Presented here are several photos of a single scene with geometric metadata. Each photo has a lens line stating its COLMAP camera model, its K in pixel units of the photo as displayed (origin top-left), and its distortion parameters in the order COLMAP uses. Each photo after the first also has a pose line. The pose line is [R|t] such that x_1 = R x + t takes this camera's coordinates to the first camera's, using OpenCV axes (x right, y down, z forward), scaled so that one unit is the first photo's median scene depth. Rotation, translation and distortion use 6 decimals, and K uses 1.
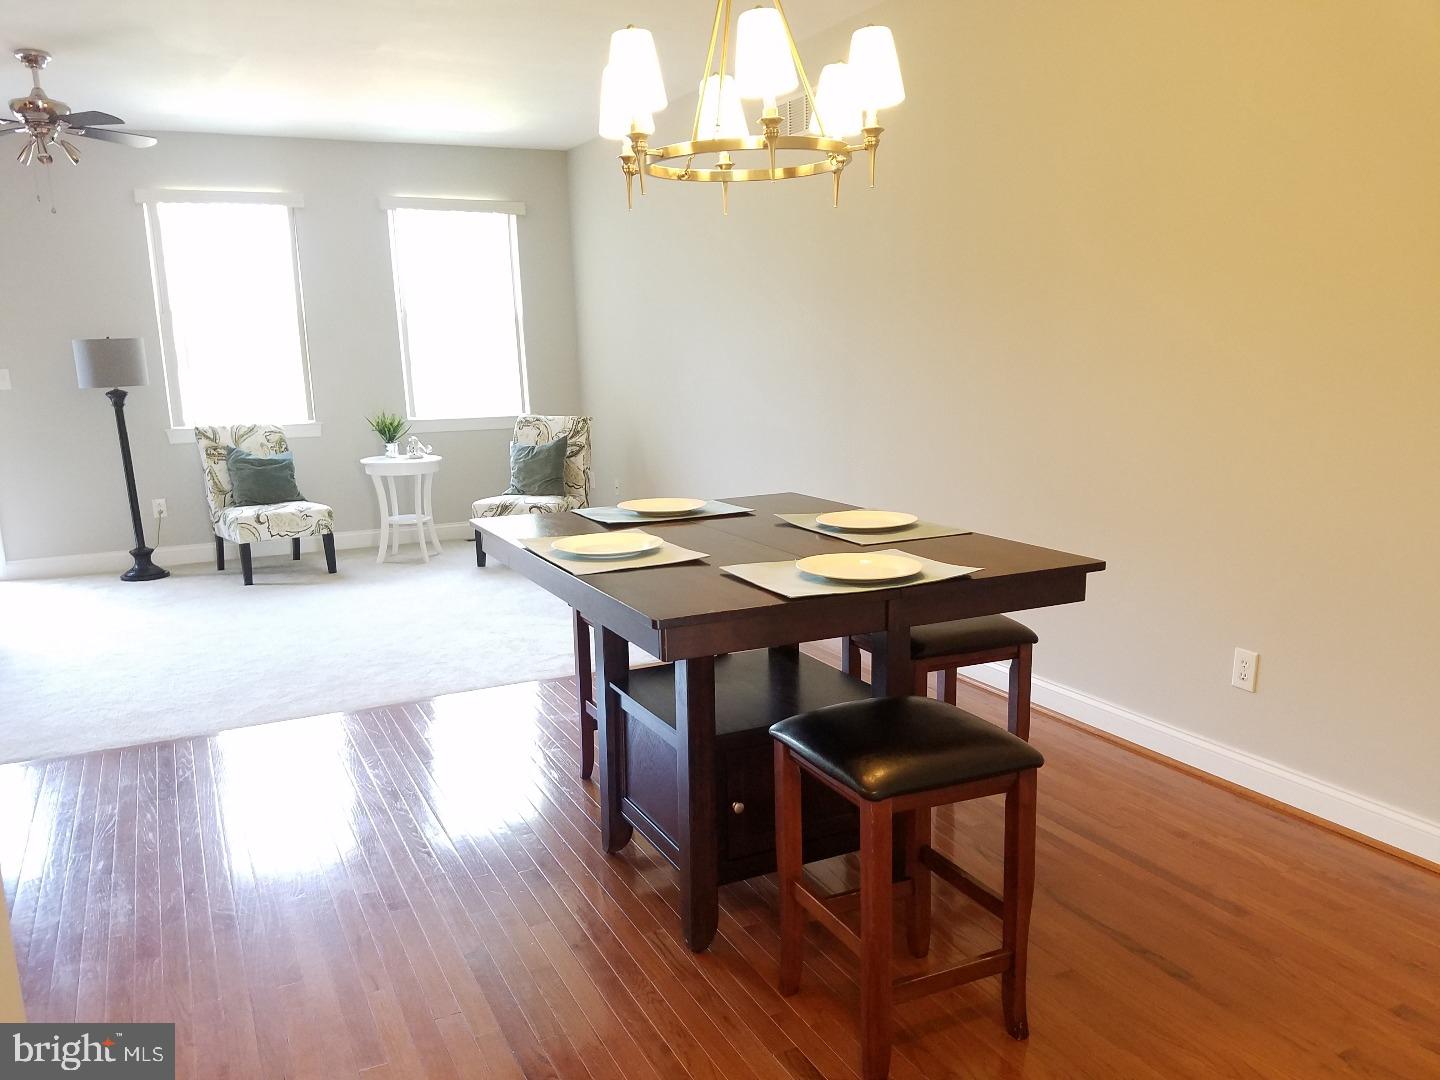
lens RADIAL K [[1073.1, 0, 720.0], [0, 1073.1, 540.0], [0, 0, 1]] dist [0.172545, -0.316320]
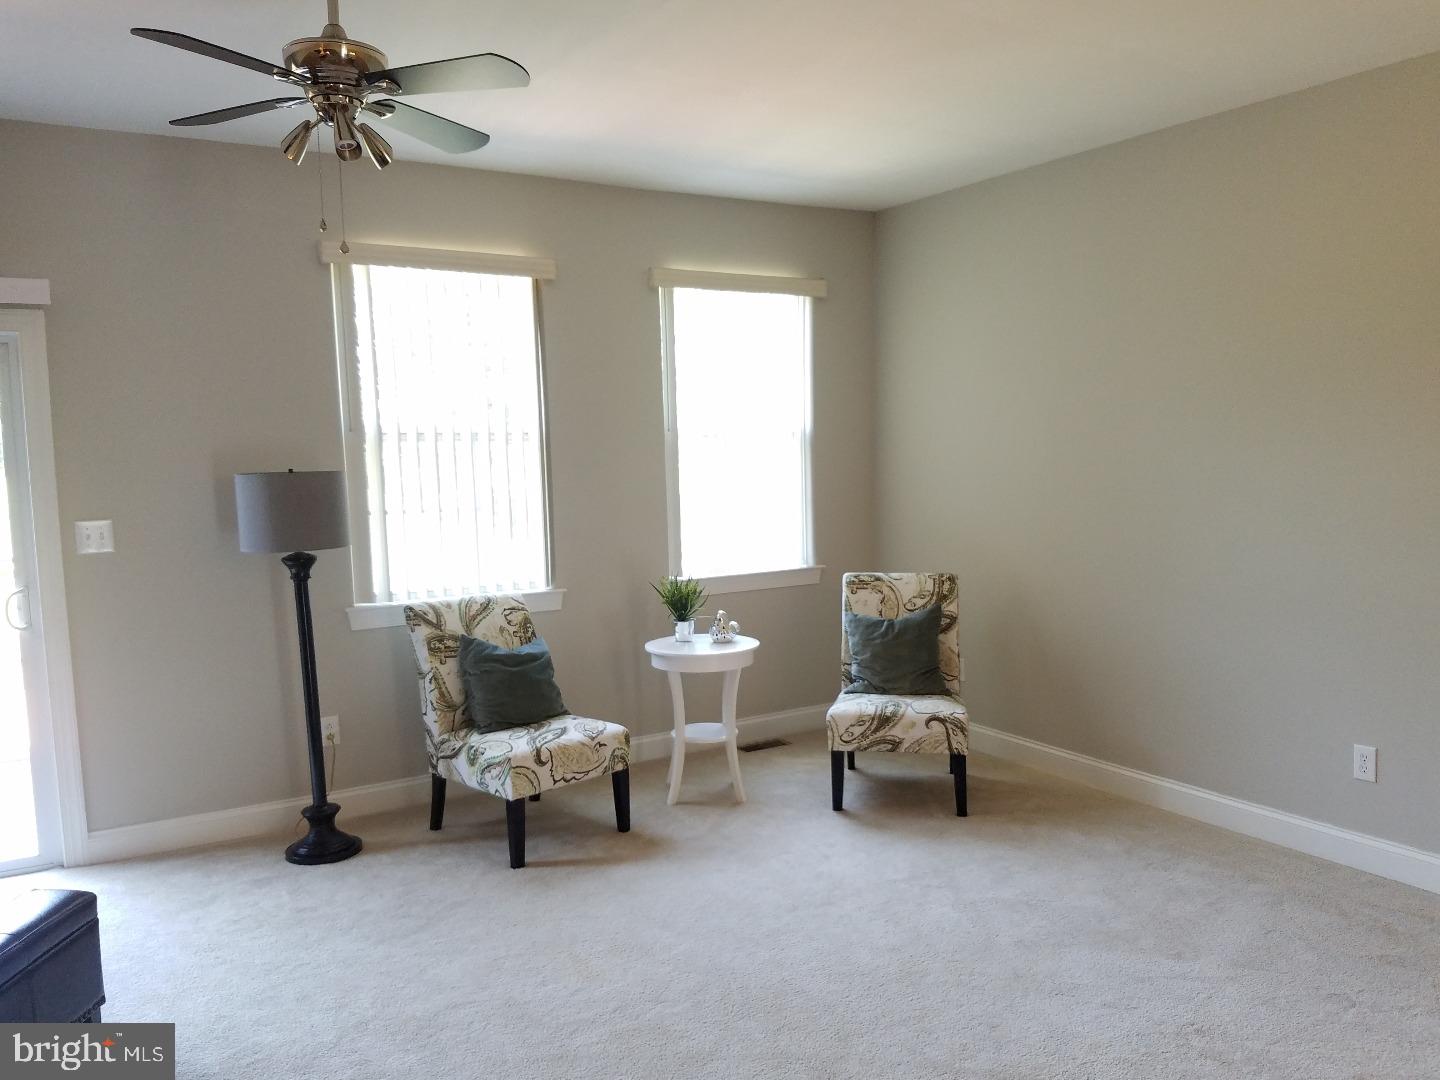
lens RADIAL K [[1073.1, 0, 720.0], [0, 1073.1, 540.0], [0, 0, 1]] dist [0.172545, -0.316320]
pose [[0.994733, -0.010765, 0.101930, -0.357687], [0.020794, 0.994984, -0.097851, -0.074970], [-0.100366, 0.099455, 0.989967, 0.343797]]
